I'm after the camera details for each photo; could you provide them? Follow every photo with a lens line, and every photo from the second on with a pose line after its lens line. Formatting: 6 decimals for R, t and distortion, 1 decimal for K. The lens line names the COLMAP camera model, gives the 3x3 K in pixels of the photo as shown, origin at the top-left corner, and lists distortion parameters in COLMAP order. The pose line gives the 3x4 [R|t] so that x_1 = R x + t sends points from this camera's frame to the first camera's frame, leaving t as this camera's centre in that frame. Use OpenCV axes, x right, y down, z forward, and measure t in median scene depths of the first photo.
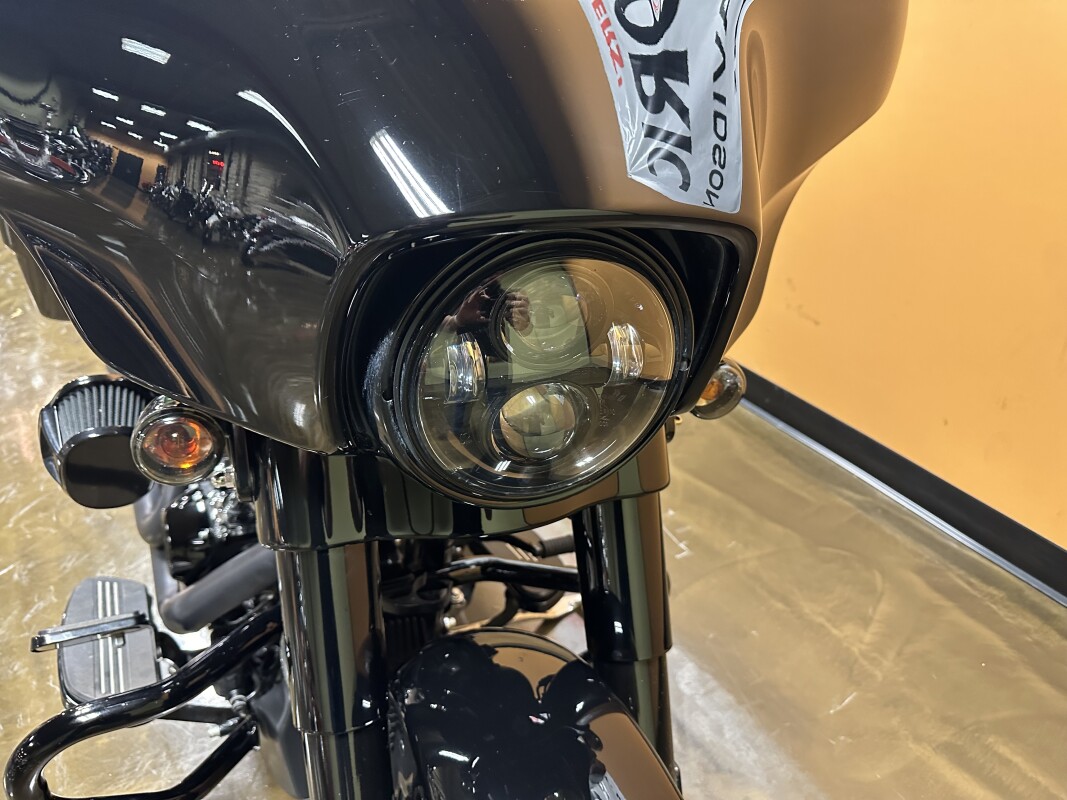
lens RADIAL K [[771.6, 0, 536.6], [0, 771.6, 389.2], [0, 0, 1]] dist [0.028280, -0.028448]
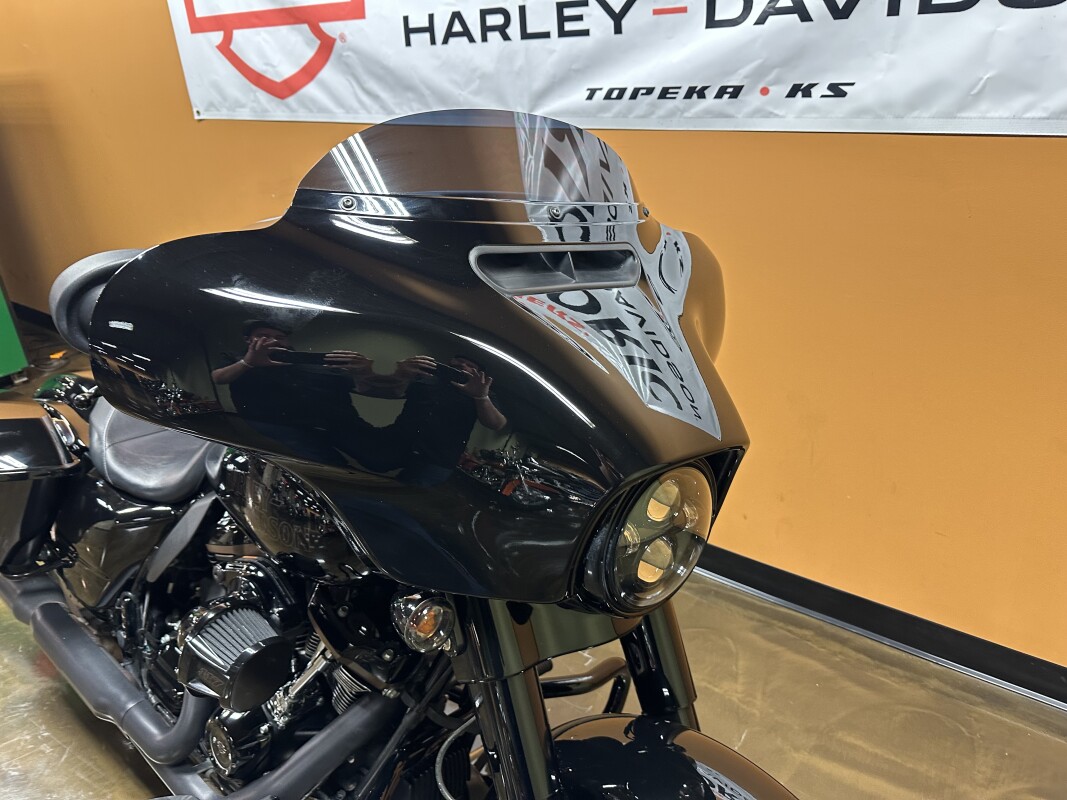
lens RADIAL K [[771.6, 0, 526.9], [0, 771.6, 391.1], [0, 0, 1]] dist [0.028280, -0.028448]
pose [[0.933148, -0.120780, 0.338597, -0.318071], [0.179272, 0.972744, -0.147074, -0.049258], [-0.311605, 0.197942, 0.929366, -0.239779]]
